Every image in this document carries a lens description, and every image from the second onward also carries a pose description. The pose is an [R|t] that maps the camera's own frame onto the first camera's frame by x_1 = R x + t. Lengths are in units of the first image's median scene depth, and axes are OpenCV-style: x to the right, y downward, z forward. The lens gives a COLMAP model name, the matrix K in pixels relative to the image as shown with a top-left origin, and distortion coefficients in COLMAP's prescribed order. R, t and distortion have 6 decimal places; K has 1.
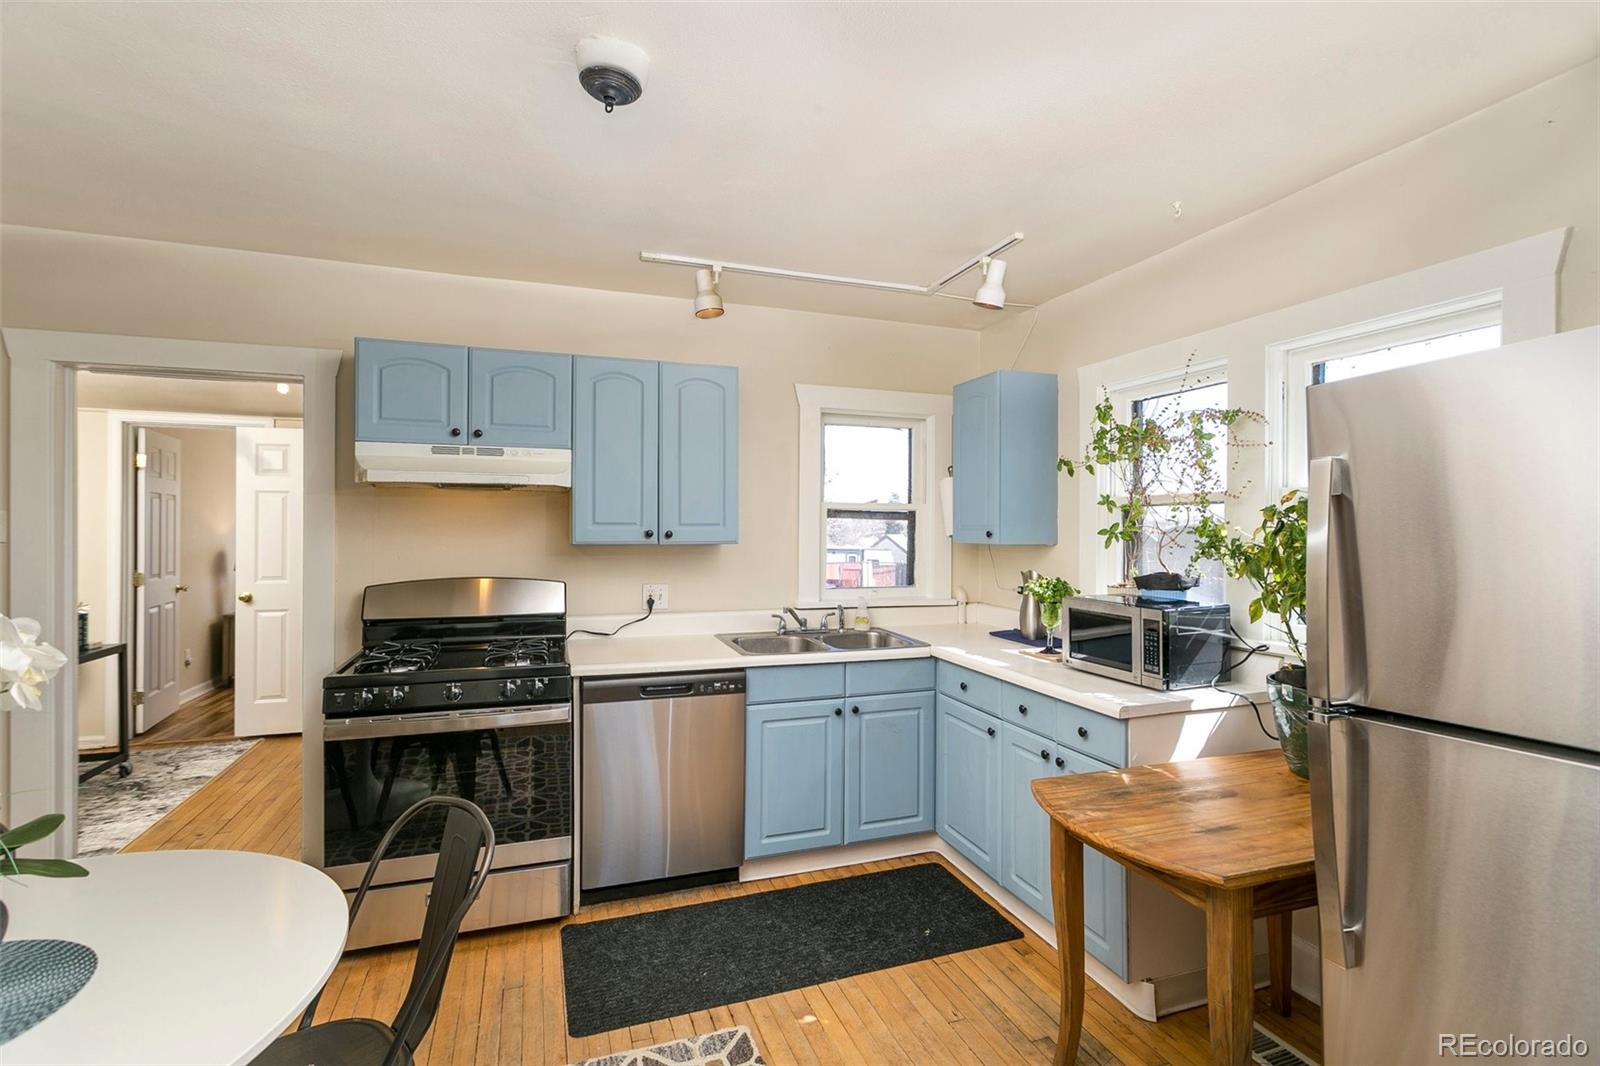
lens RADIAL K [[753.1, 0, 801.1], [0, 753.1, 528.0], [0, 0, 1]] dist [0.003764, 0.000205]
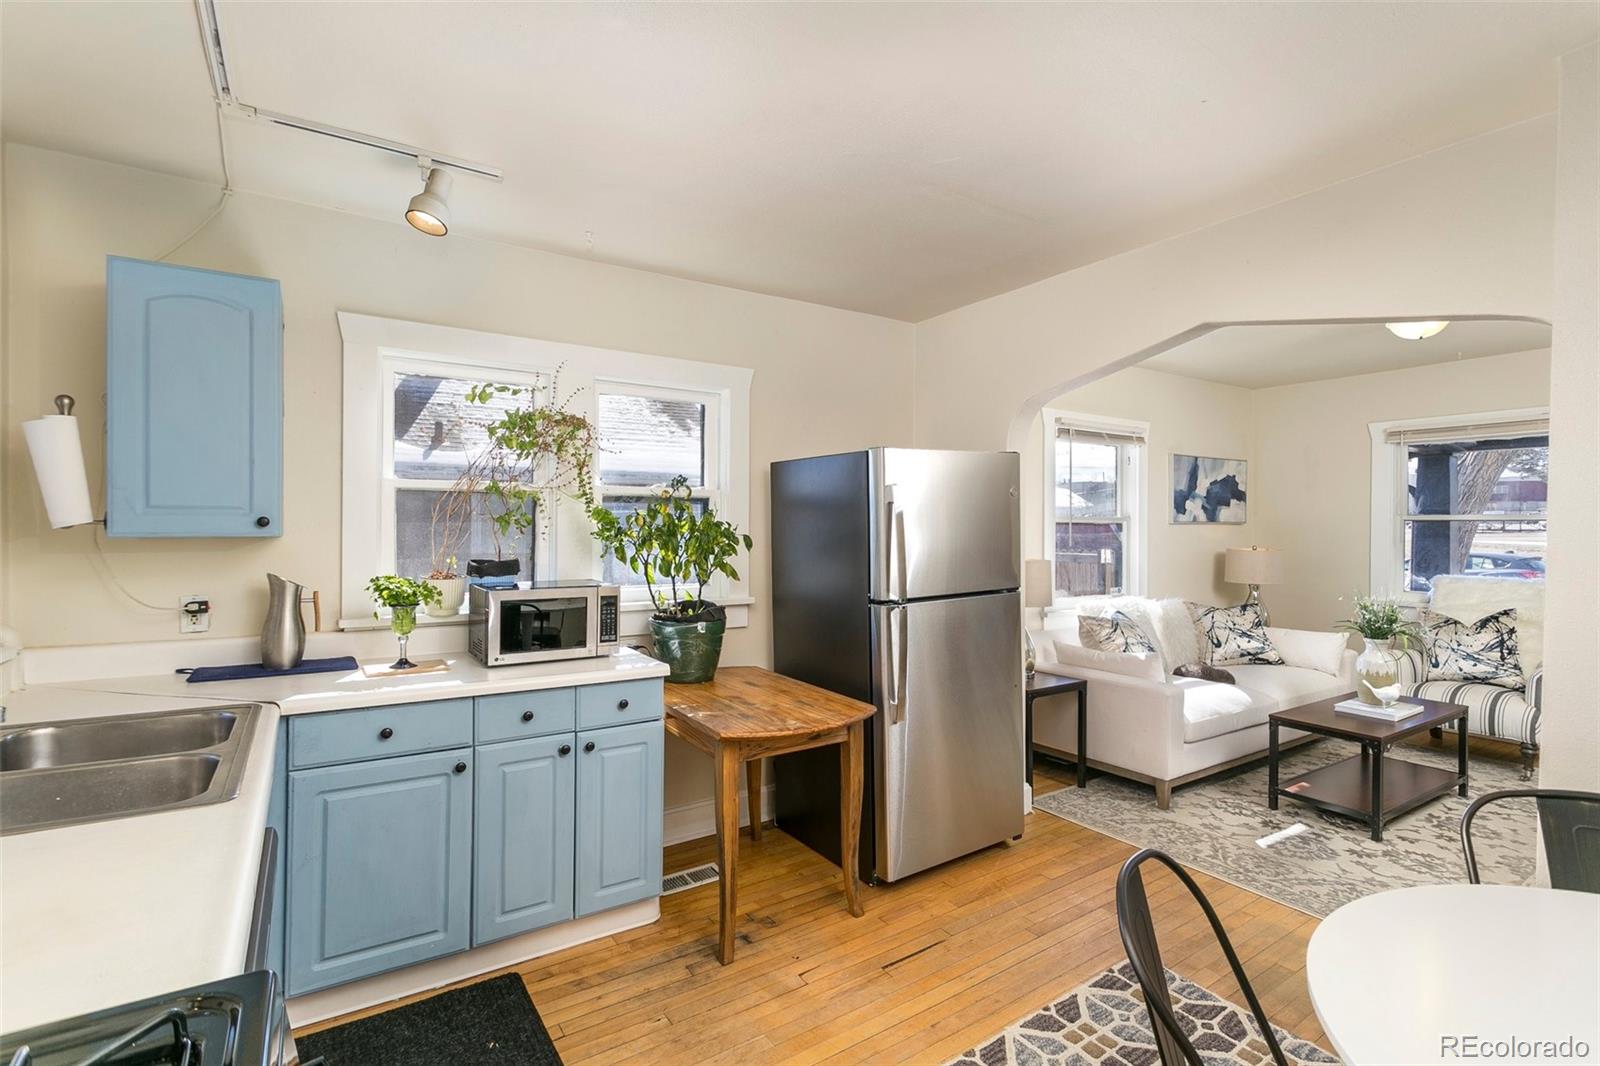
lens RADIAL K [[753.1, 0, 801.1], [0, 753.1, 528.0], [0, 0, 1]] dist [0.003764, 0.000205]
pose [[-0.236790, -0.004588, 0.971550, -0.590340], [-0.004706, 0.999983, 0.003575, 0.010452], [-0.971549, -0.003726, -0.236808, 0.807890]]
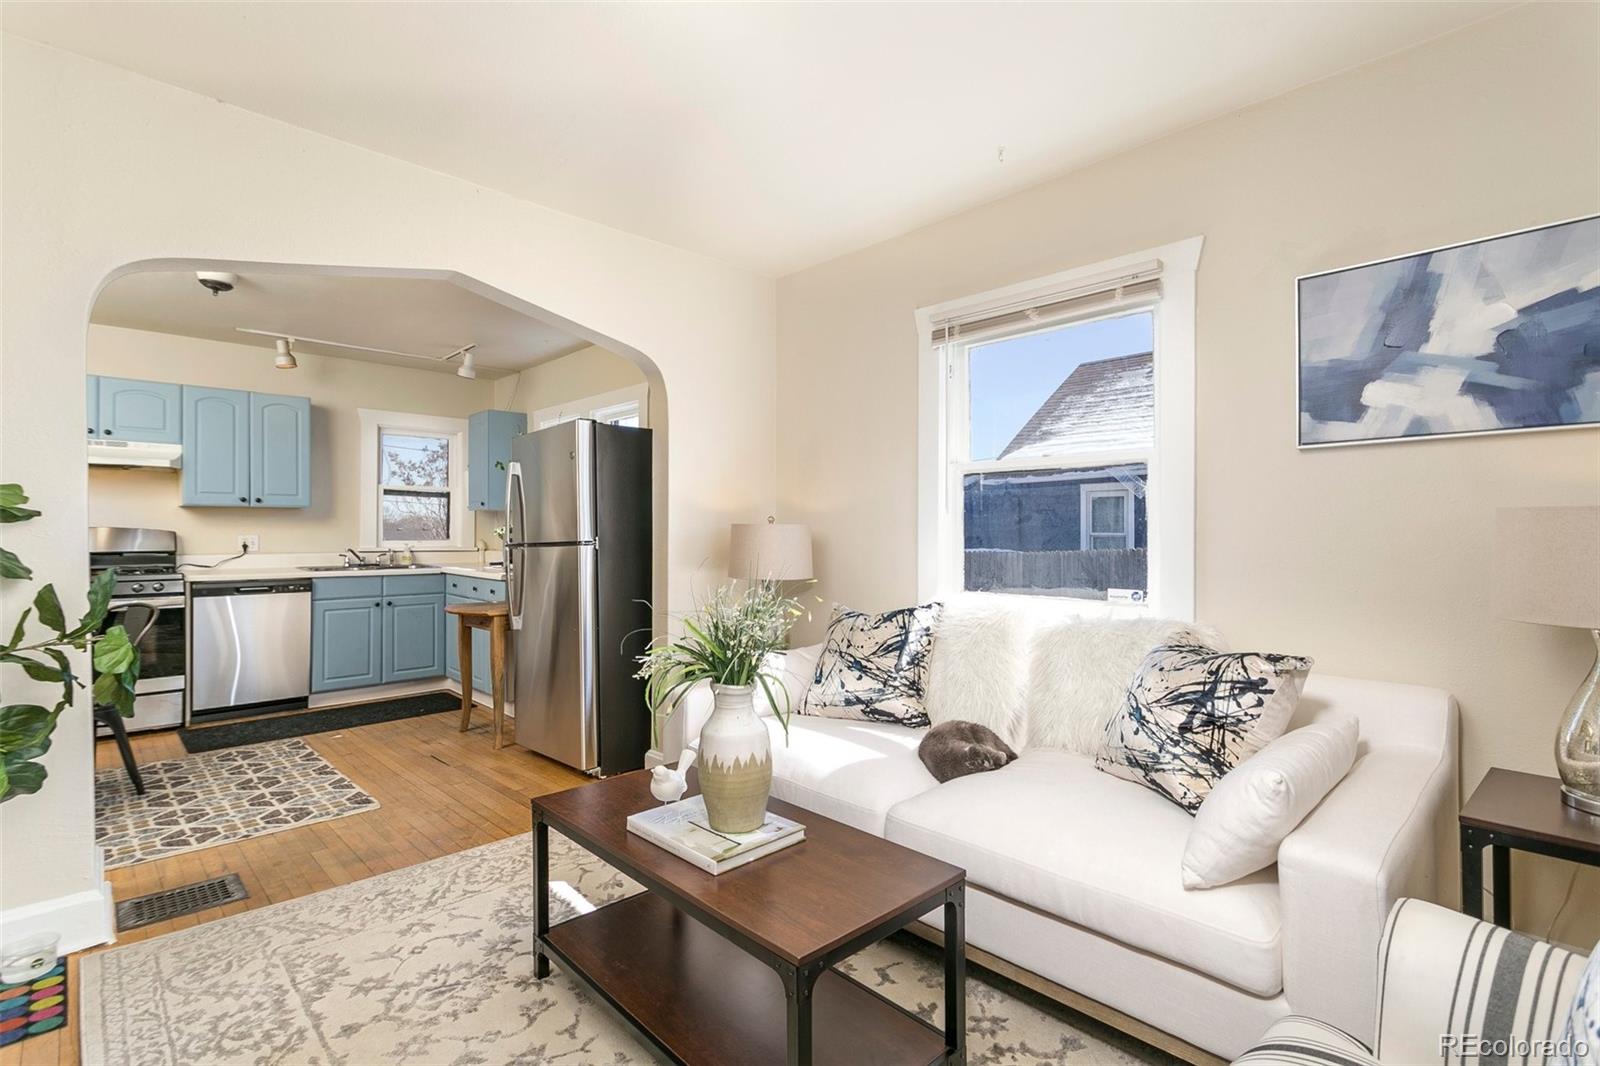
lens RADIAL K [[753.1, 0, 801.1], [0, 753.1, 528.0], [0, 0, 1]] dist [0.003764, 0.000205]
pose [[0.912392, -0.002810, 0.409308, 0.239780], [0.003437, 0.999994, -0.000797, 0.079301], [-0.409303, 0.002134, 0.912396, -1.013359]]
